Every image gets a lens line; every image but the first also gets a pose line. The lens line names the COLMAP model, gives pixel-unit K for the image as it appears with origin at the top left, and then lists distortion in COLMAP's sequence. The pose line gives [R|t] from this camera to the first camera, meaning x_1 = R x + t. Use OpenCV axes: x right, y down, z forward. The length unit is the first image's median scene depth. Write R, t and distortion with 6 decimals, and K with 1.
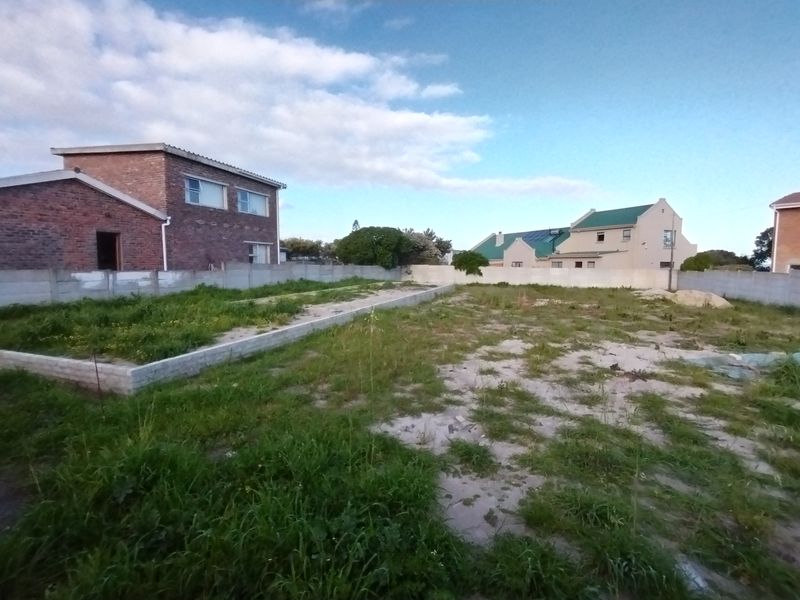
lens RADIAL K [[402.3, 0, 393.2], [0, 402.3, 300.1], [0, 0, 1]] dist [0.069842, -0.075177]
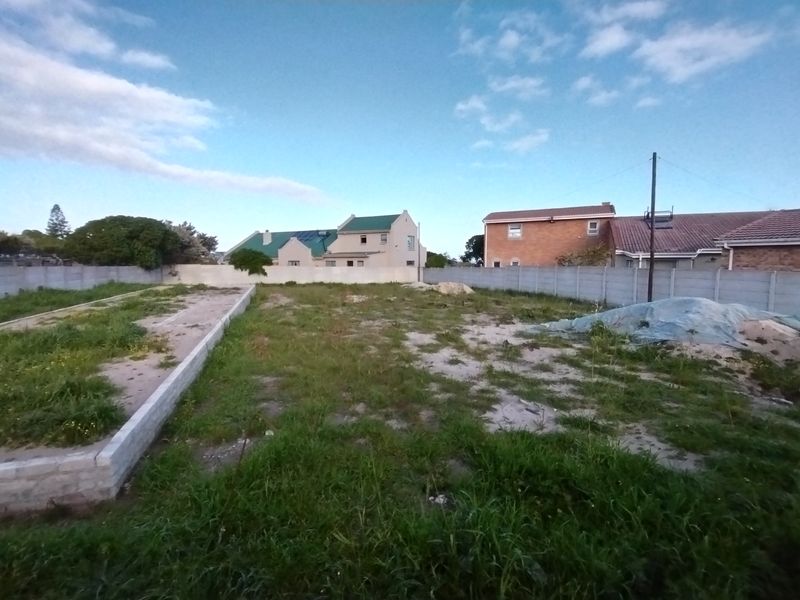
lens RADIAL K [[402.3, 0, 393.2], [0, 402.3, 300.1], [0, 0, 1]] dist [0.069842, -0.075177]
pose [[0.765759, -0.067136, 0.639614, -0.166223], [0.064429, 0.997541, 0.027569, -0.009265], [-0.639893, 0.020098, 0.768201, 0.071762]]
